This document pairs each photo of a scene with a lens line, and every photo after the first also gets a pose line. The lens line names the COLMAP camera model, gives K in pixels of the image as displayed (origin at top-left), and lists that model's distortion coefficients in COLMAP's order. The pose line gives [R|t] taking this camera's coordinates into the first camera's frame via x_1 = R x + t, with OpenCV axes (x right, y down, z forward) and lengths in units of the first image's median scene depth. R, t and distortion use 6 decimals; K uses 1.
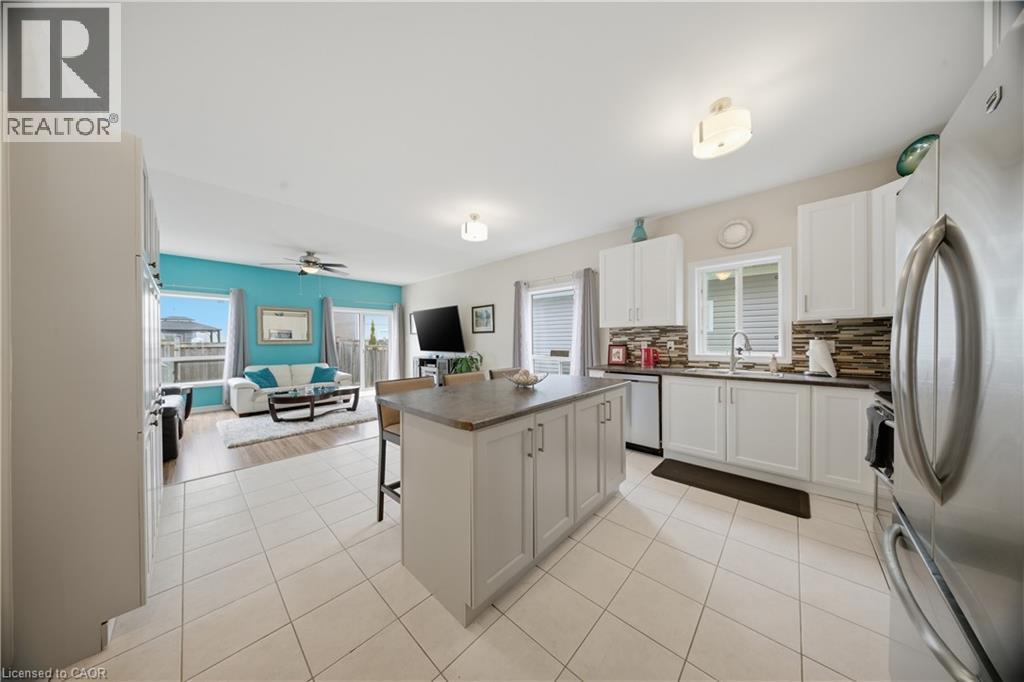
lens RADIAL K [[302.3, 0, 509.9], [0, 302.3, 342.5], [0, 0, 1]] dist [0.000601, 0.000008]
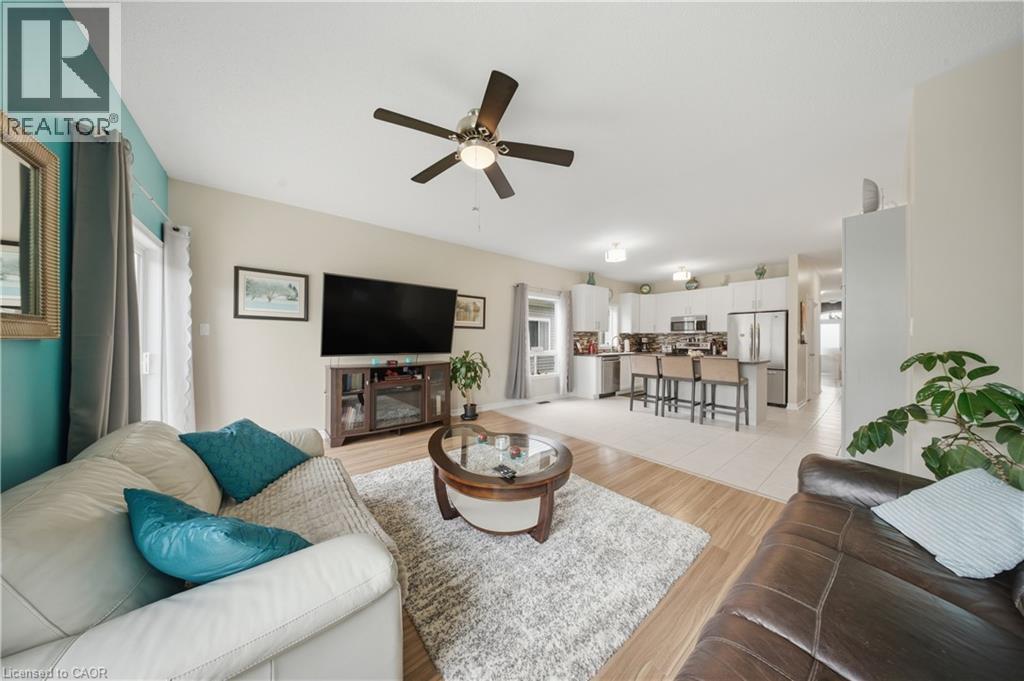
lens RADIAL K [[302.3, 0, 509.9], [0, 302.3, 342.0], [0, 0, 1]] dist [0.000601, 0.000008]
pose [[0.143301, 0.001471, 0.989678, -1.531336], [0.000997, 0.999998, -0.001631, 0.012541], [-0.989679, 0.001220, 0.143299, 1.307447]]
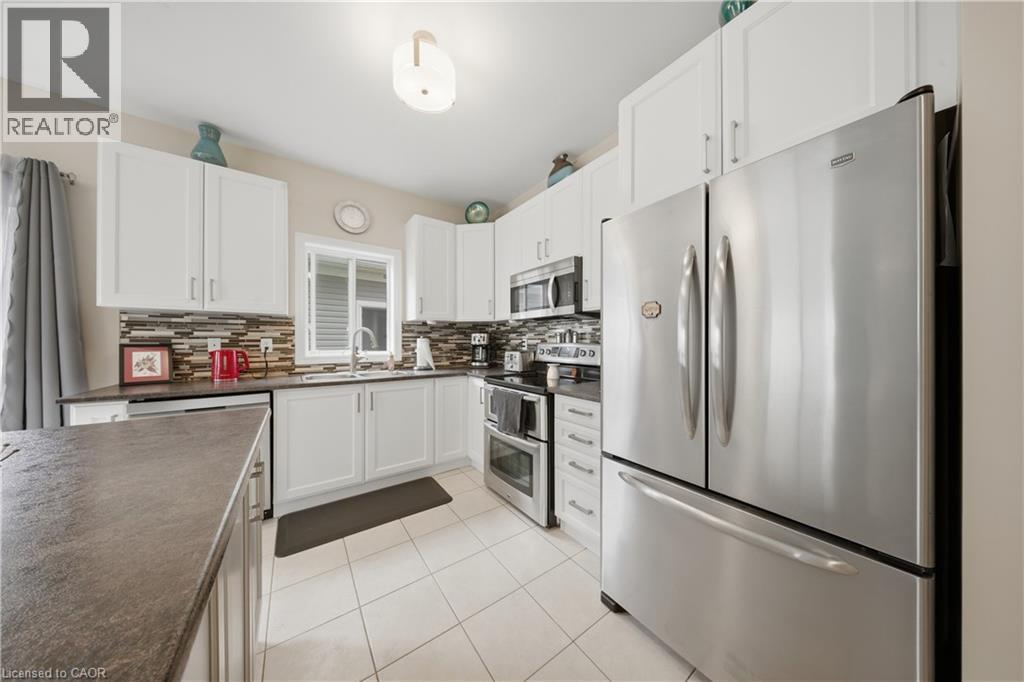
lens RADIAL K [[298.6, 0, 513.4], [0, 298.6, 342.8], [0, 0, 1]] dist [0.000040, -0.000023]
pose [[0.192745, 0.005210, 0.981235, -0.019079], [0.005173, 0.999967, -0.006326, 0.013026], [-0.981235, 0.006295, 0.192712, 0.342559]]
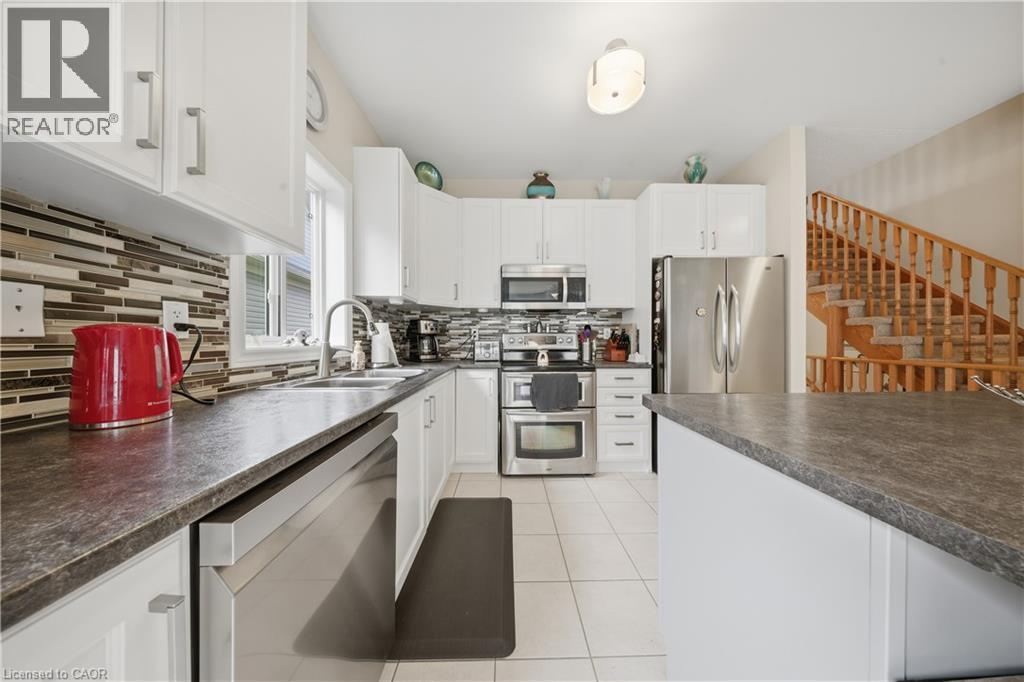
lens RADIAL K [[302.3, 0, 509.9], [0, 302.3, 342.5], [0, 0, 1]] dist [0.000601, 0.000008]
pose [[-0.698408, 0.001283, 0.715699, 0.157513], [0.007386, 0.999958, 0.005416, 0.032350], [-0.715662, 0.009069, -0.698388, 1.018695]]
